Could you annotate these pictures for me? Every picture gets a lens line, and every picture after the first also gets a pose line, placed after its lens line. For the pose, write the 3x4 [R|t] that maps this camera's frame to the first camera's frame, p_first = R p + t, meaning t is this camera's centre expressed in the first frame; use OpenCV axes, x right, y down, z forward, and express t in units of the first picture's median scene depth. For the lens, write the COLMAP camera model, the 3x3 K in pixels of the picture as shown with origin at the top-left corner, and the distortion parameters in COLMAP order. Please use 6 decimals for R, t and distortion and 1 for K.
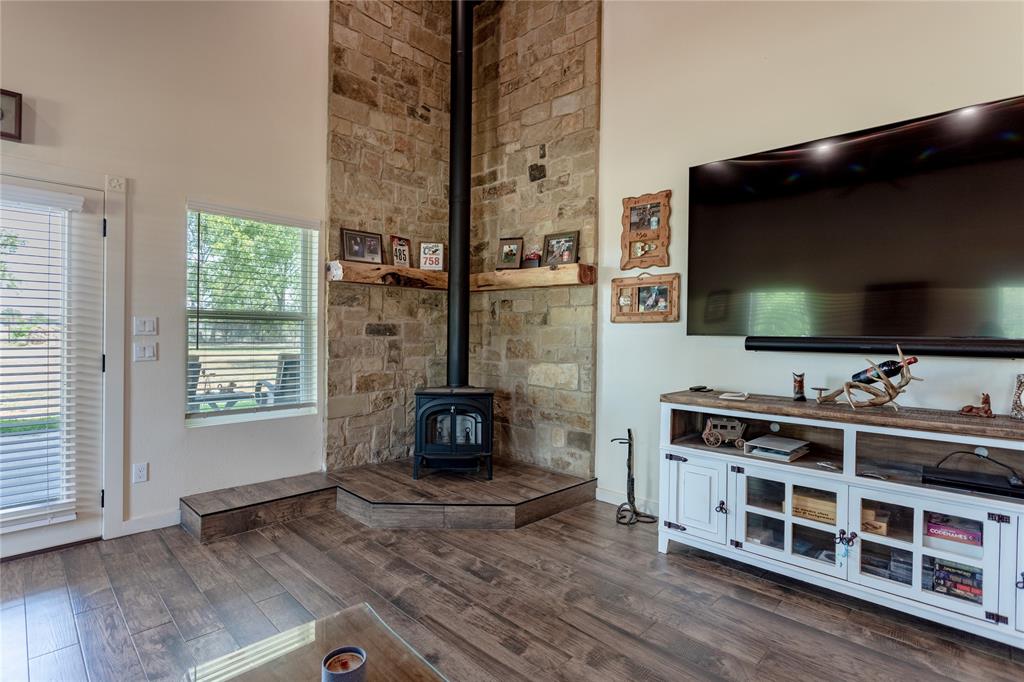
lens RADIAL K [[500.8, 0, 511.9], [0, 500.8, 335.3], [0, 0, 1]] dist [-0.011434, 0.000781]
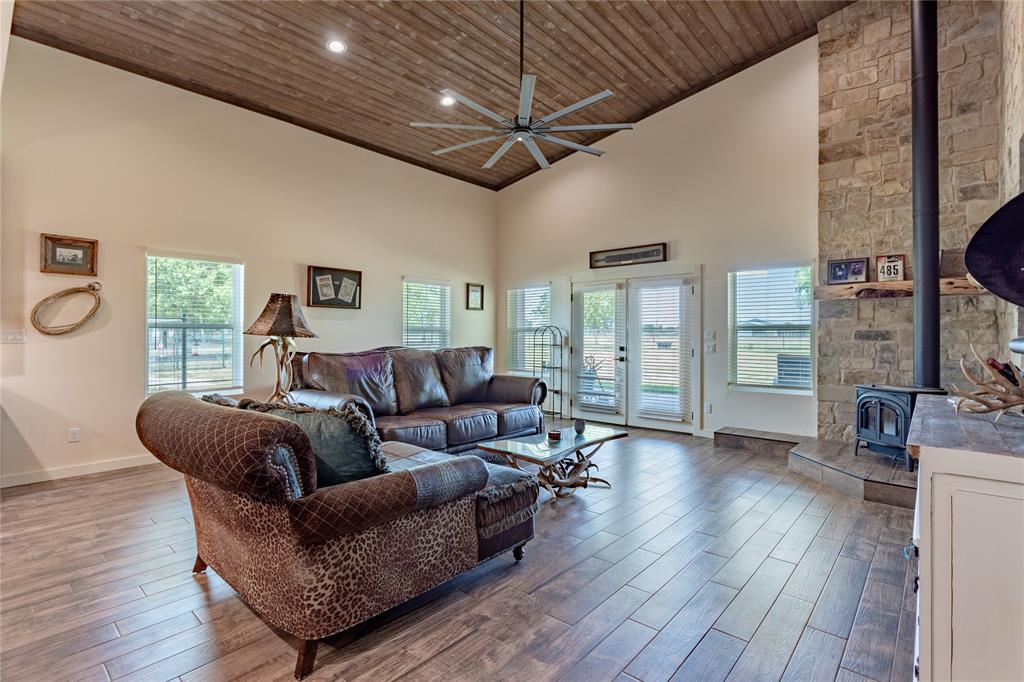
lens RADIAL K [[489.8, 0, 507.0], [0, 489.8, 334.7], [0, 0, 1]] dist [-0.003704, 0.001739]
pose [[0.044785, -0.019418, -0.998808, 0.935694], [-0.005769, 0.999789, -0.019696, 0.016412], [0.998980, 0.006644, 0.044663, 0.073943]]
